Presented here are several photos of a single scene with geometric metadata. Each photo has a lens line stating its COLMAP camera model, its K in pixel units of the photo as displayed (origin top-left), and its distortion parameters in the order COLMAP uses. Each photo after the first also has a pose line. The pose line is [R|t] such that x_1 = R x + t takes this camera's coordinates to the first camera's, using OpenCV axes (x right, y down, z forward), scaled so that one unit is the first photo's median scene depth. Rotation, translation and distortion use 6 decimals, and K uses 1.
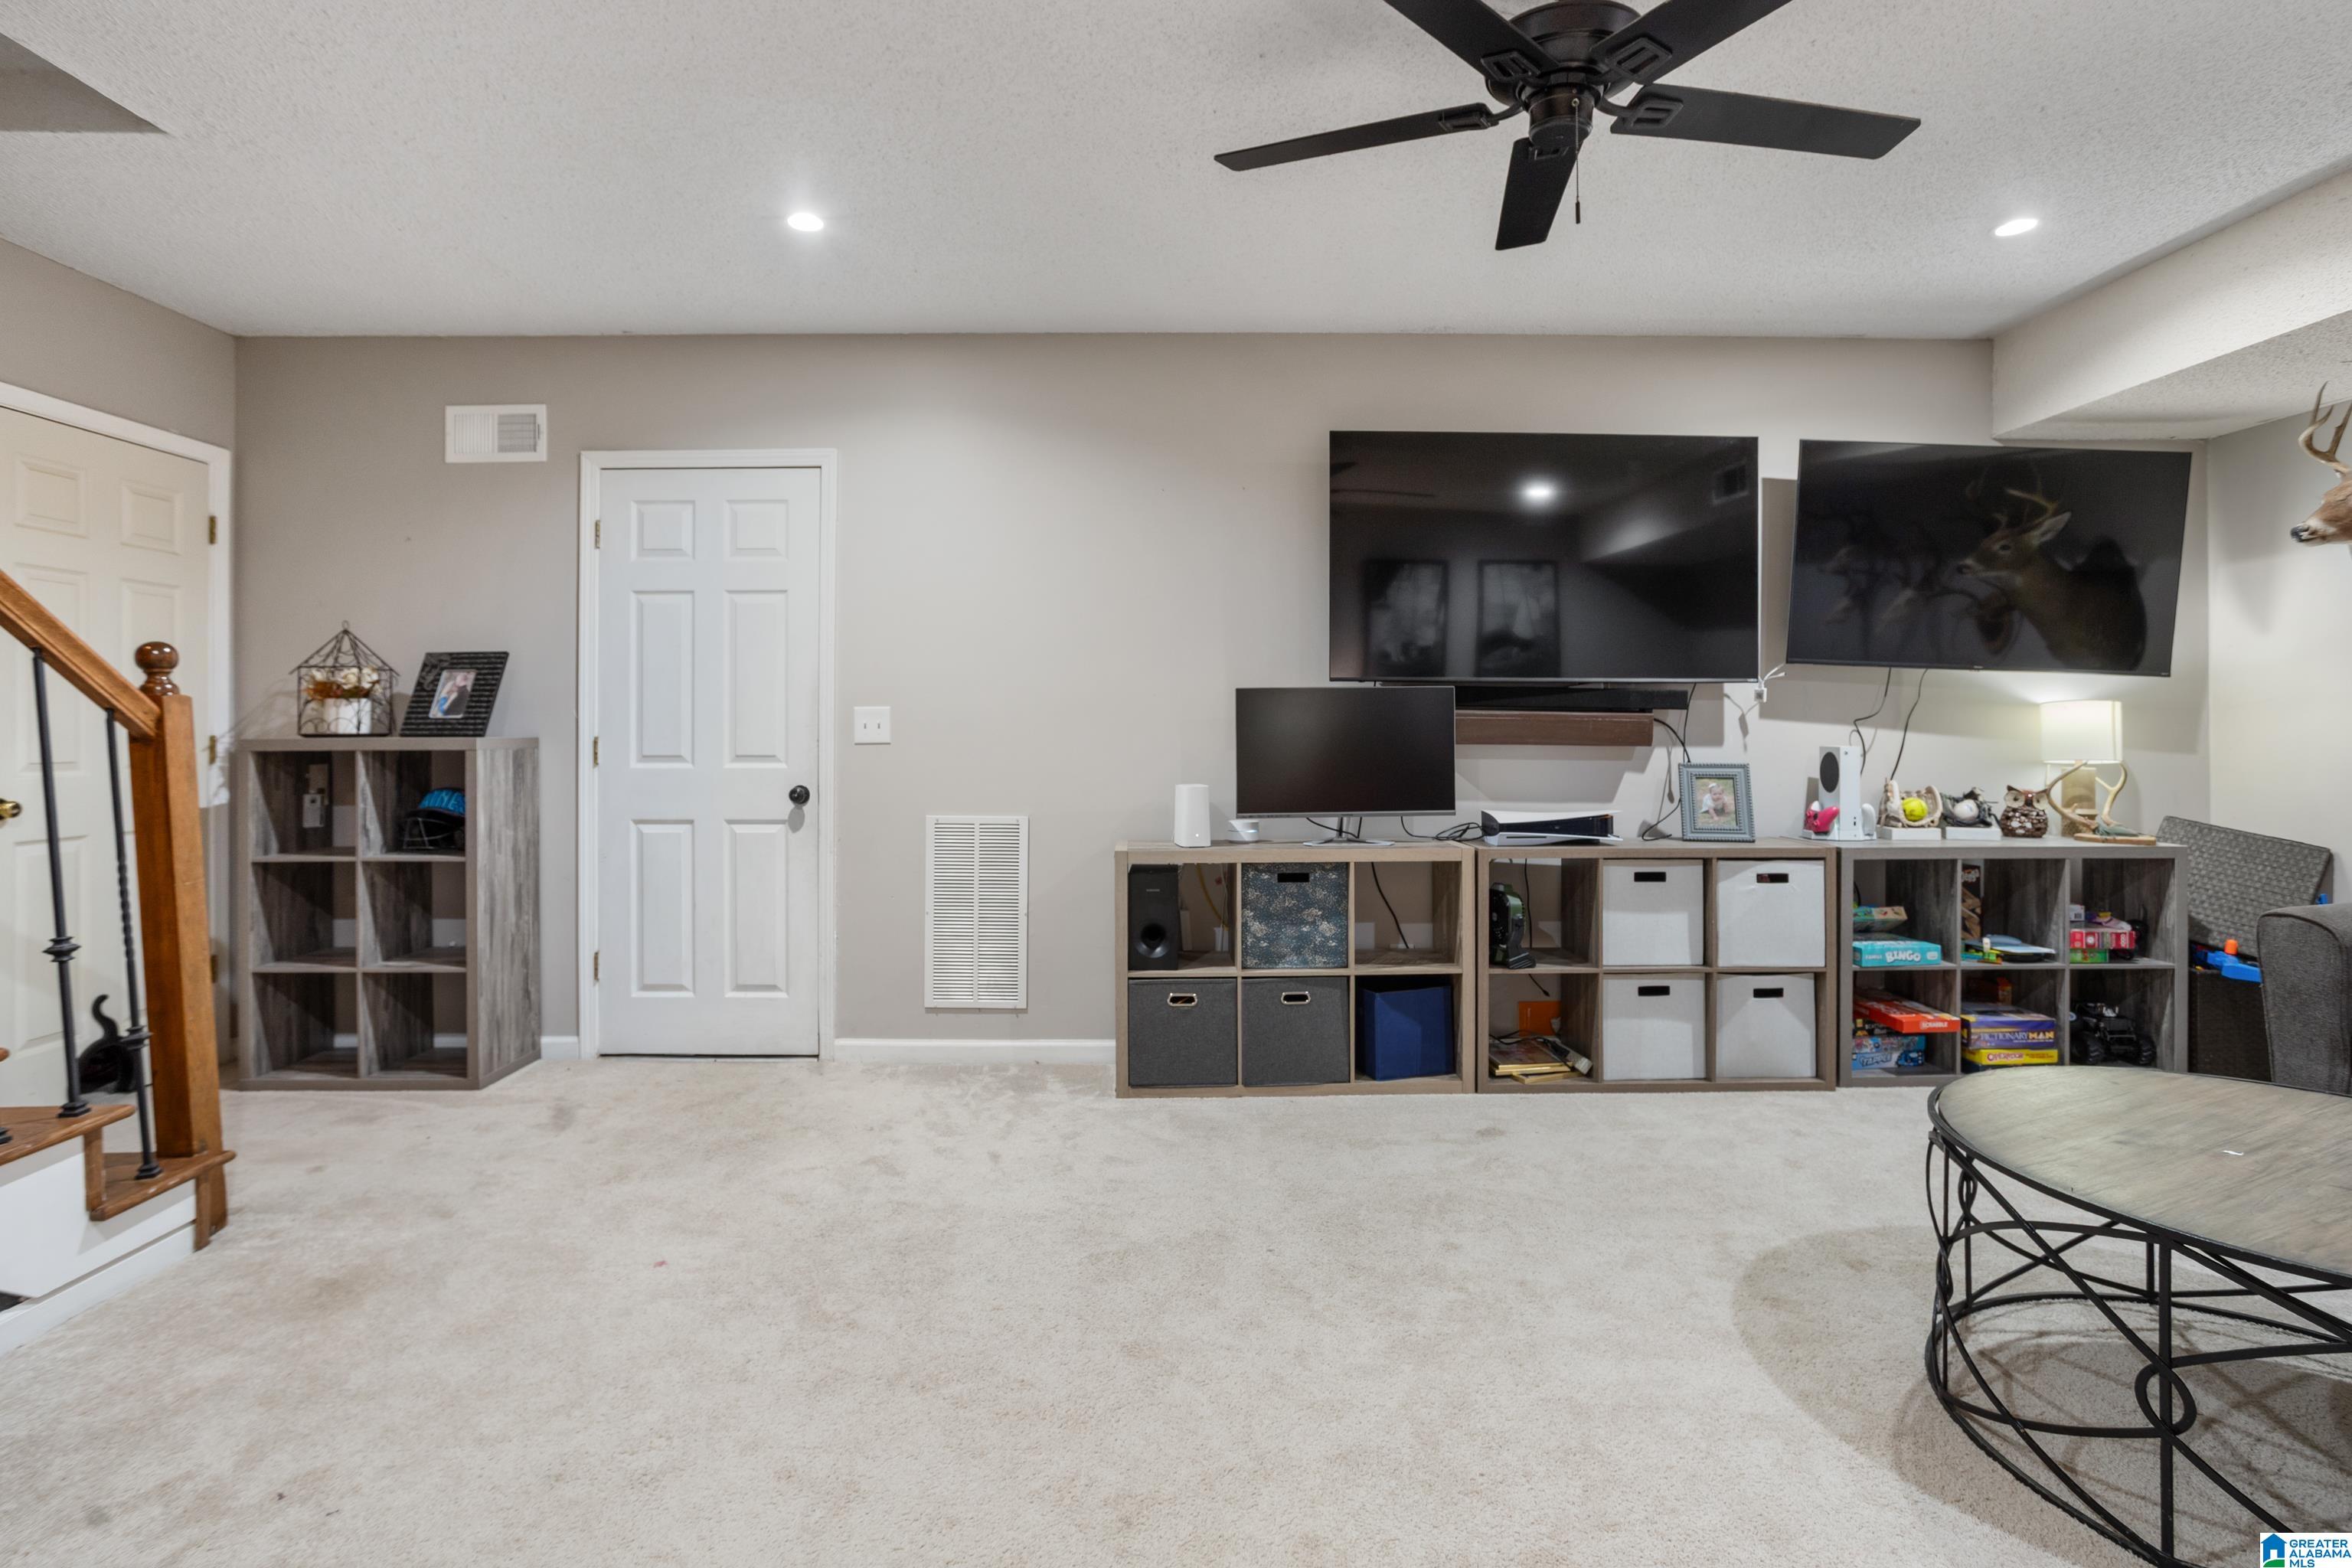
lens RADIAL K [[1153.0, 0, 1169.1], [0, 1153.0, 769.8], [0, 0, 1]] dist [-0.028500, -0.000001]
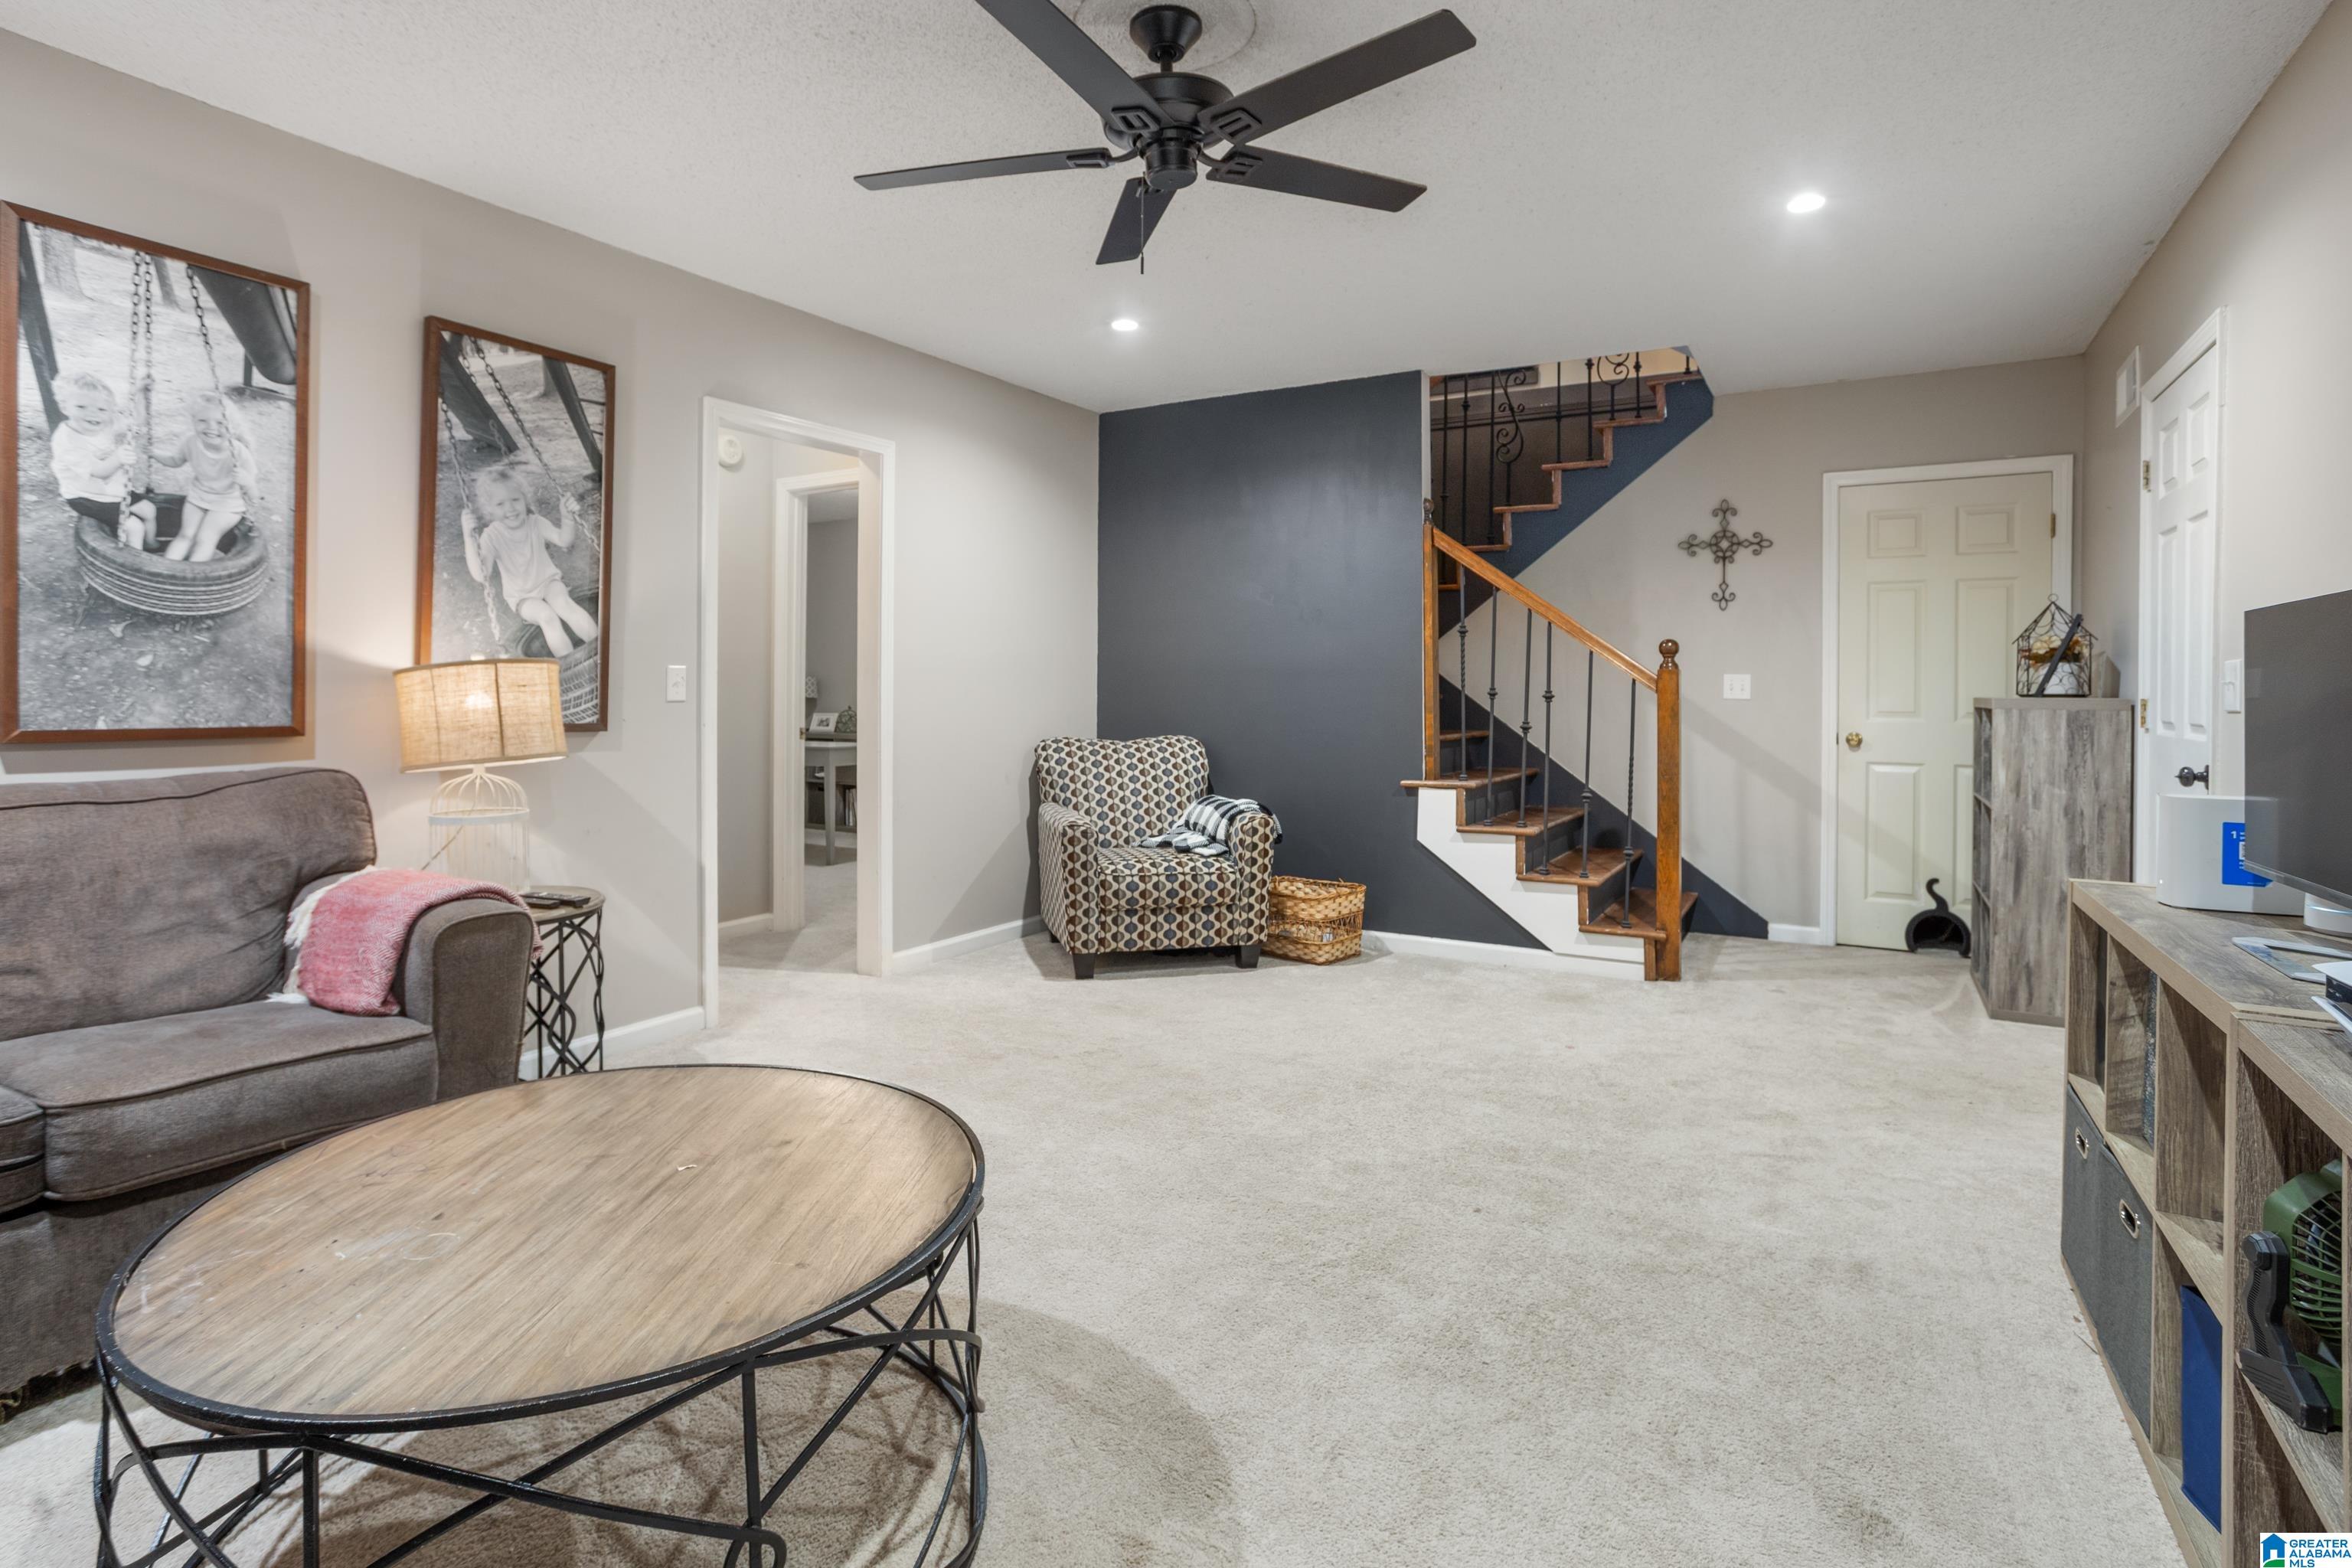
lens RADIAL K [[1153.0, 0, 1169.1], [0, 1153.0, 769.8], [0, 0, 1]] dist [-0.028500, -0.000001]
pose [[-0.503155, 0.063493, -0.861861, 0.890449], [-0.030721, 0.995353, 0.091263, -0.041374], [0.863650, 0.072397, -0.498866, 1.034478]]
